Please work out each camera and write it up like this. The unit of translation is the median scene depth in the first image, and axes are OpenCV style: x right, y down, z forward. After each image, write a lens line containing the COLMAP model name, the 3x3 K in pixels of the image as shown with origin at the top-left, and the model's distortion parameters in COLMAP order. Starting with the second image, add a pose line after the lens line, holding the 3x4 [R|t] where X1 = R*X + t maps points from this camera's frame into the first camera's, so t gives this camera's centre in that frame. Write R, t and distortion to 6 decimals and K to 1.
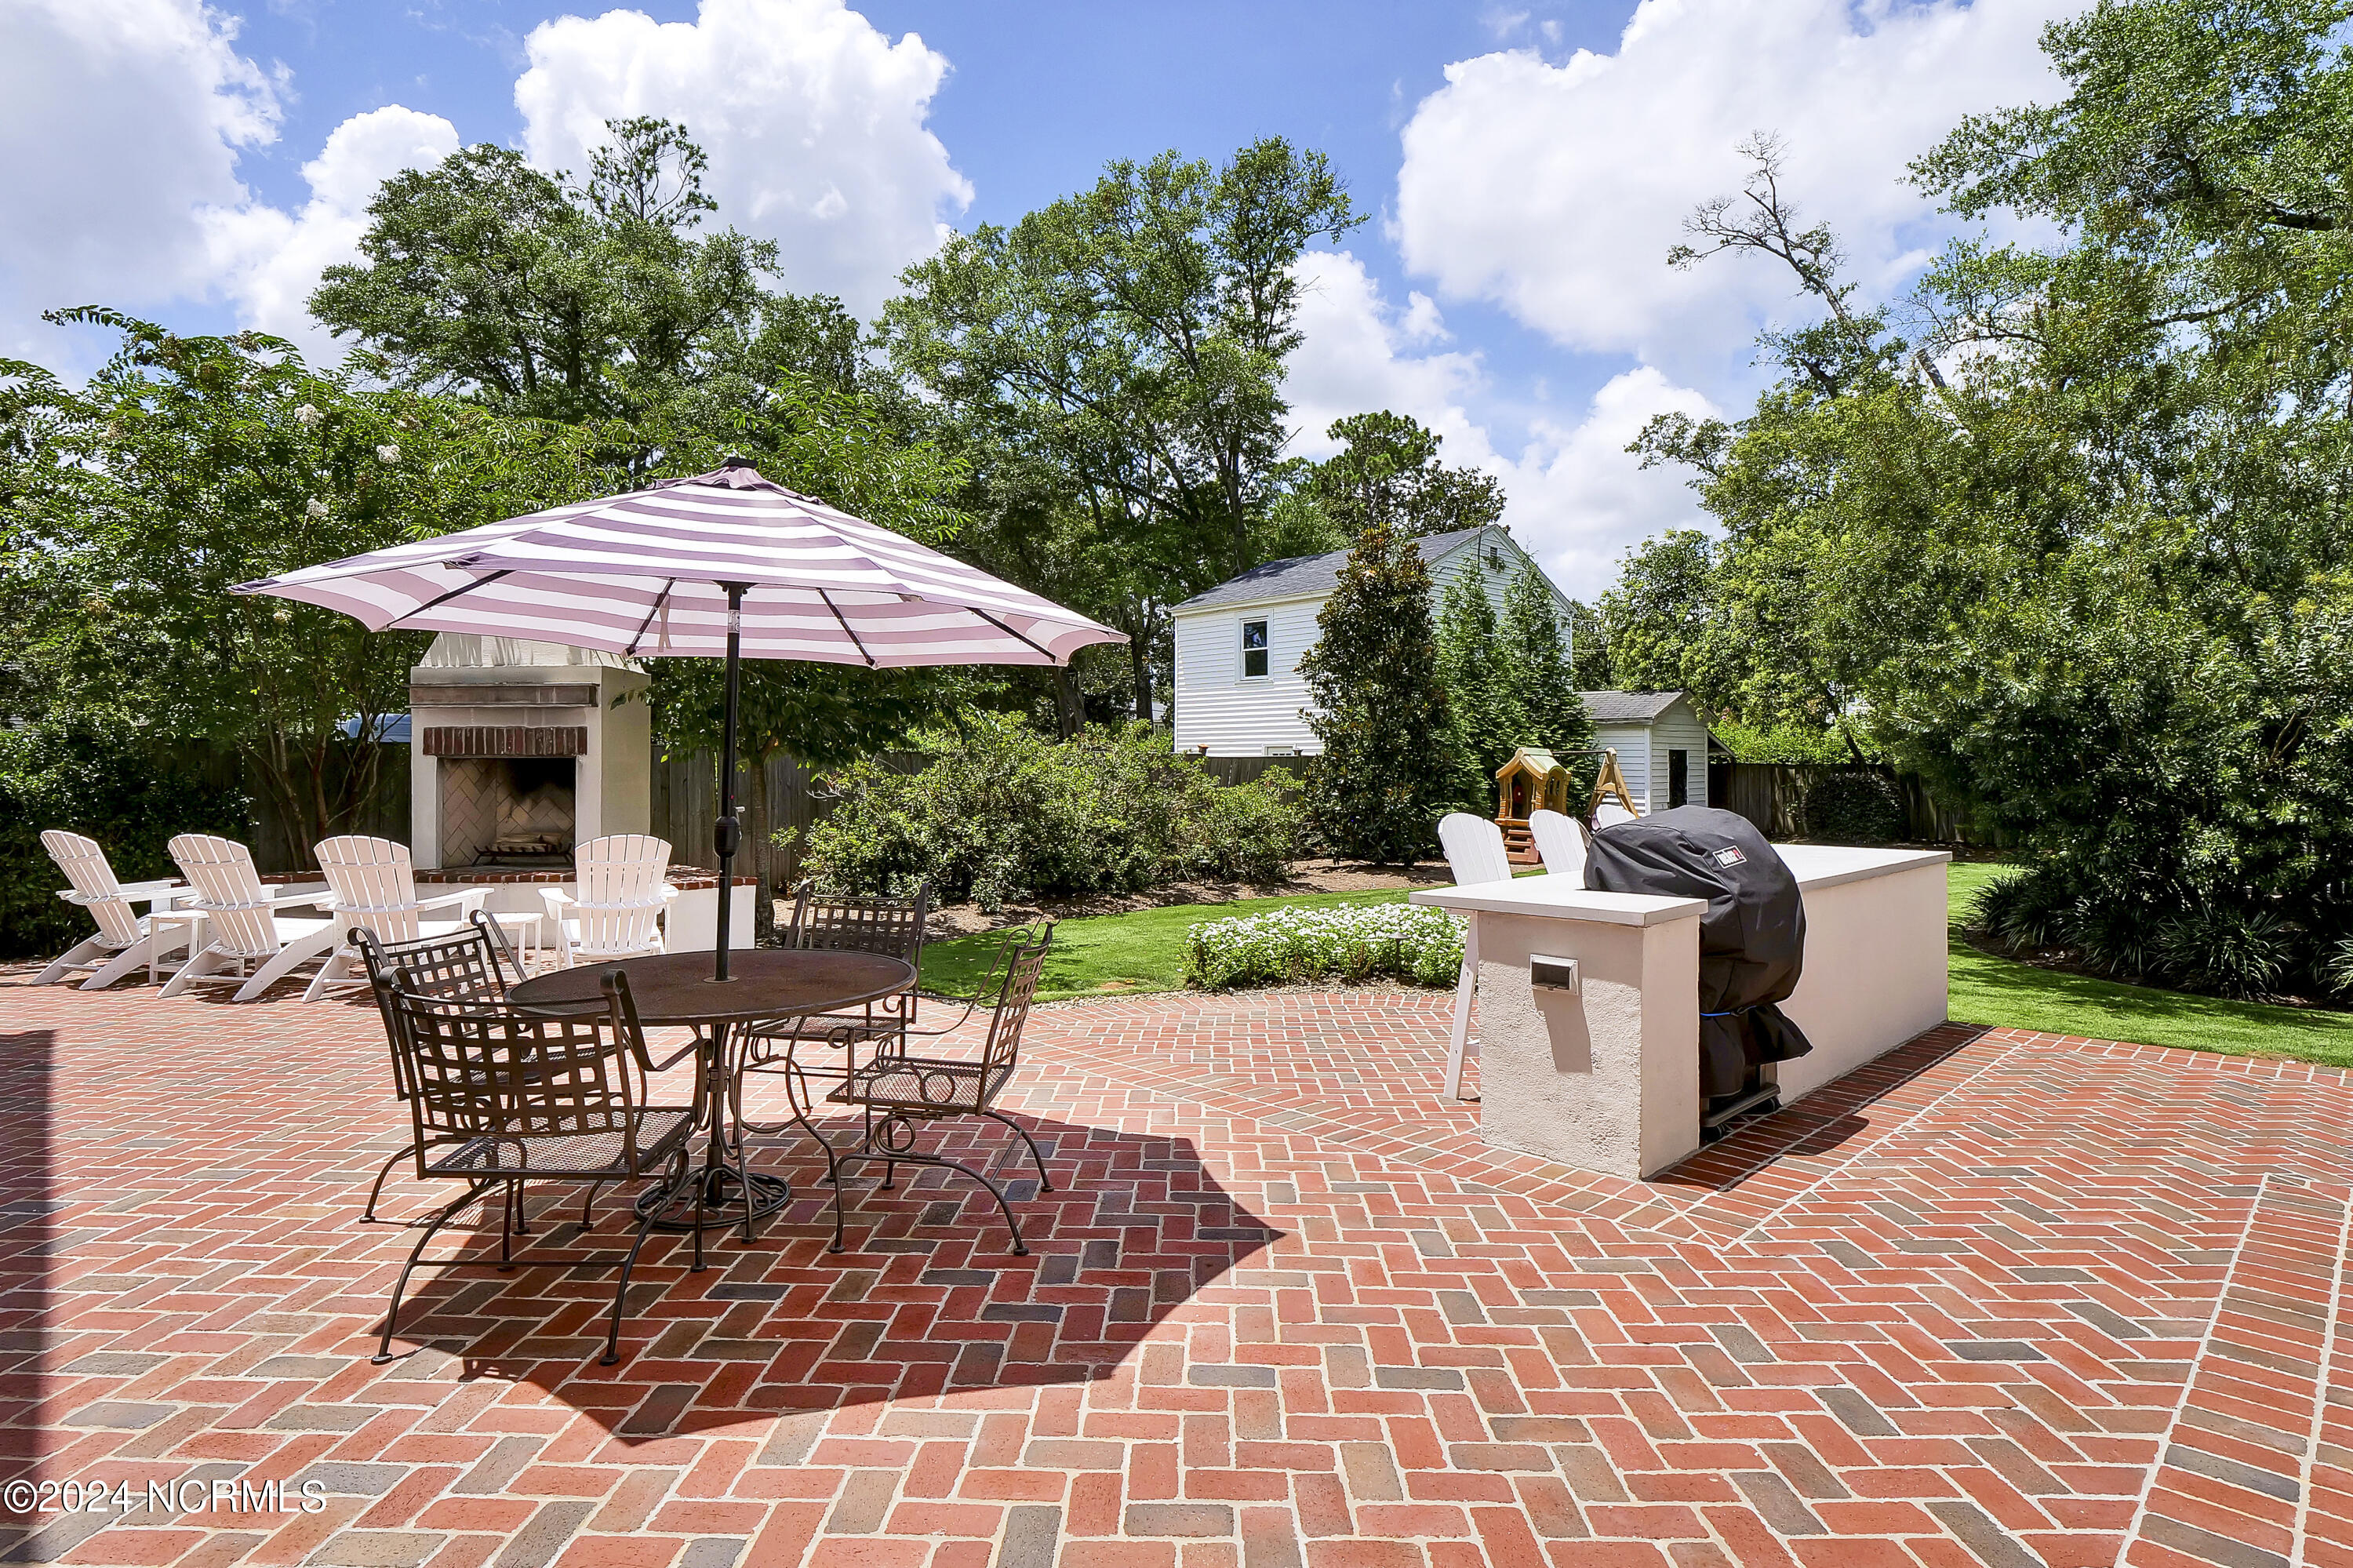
lens RADIAL K [[1170.8, 0, 1176.5], [0, 1170.8, 784.0], [0, 0, 1]] dist [-0.025820, 0.000260]
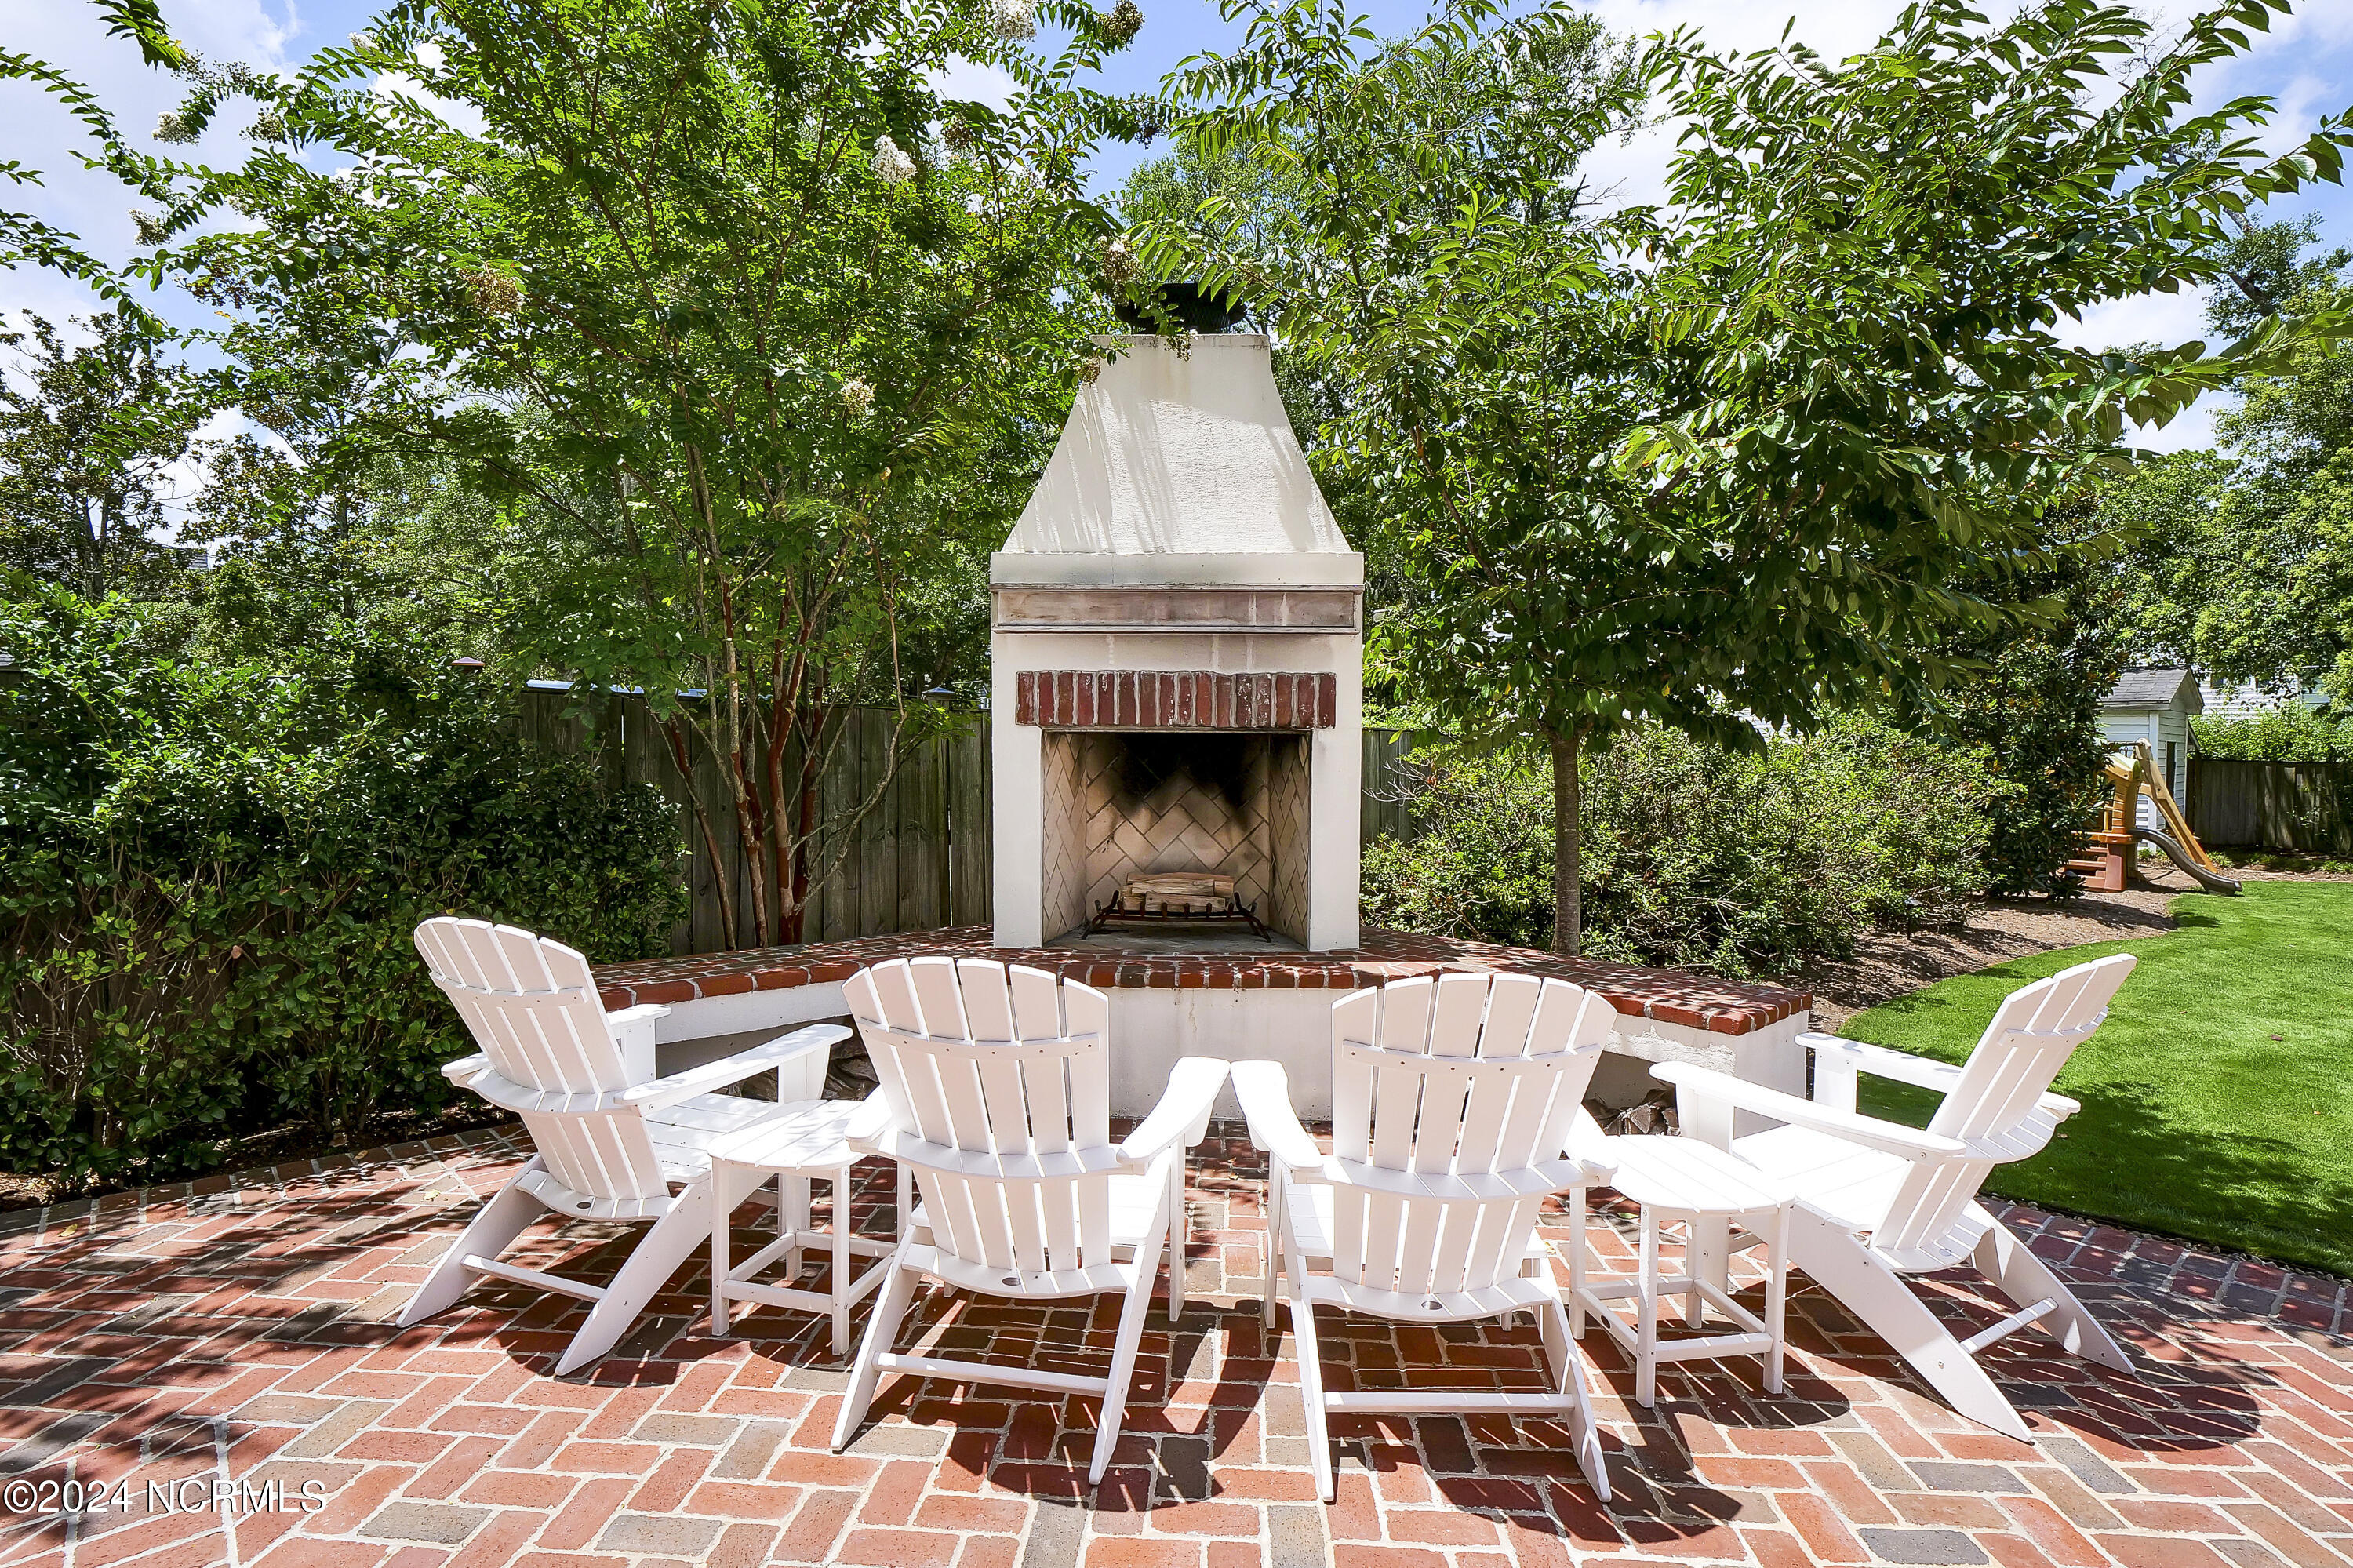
lens RADIAL K [[1170.8, 0, 1176.5], [0, 1170.8, 784.0], [0, 0, 1]] dist [-0.025820, 0.000260]
pose [[0.999271, 0.011304, -0.036475, -0.558249], [-0.010908, 0.999880, 0.011036, -0.005330], [0.036595, -0.010630, 0.999274, 0.481973]]
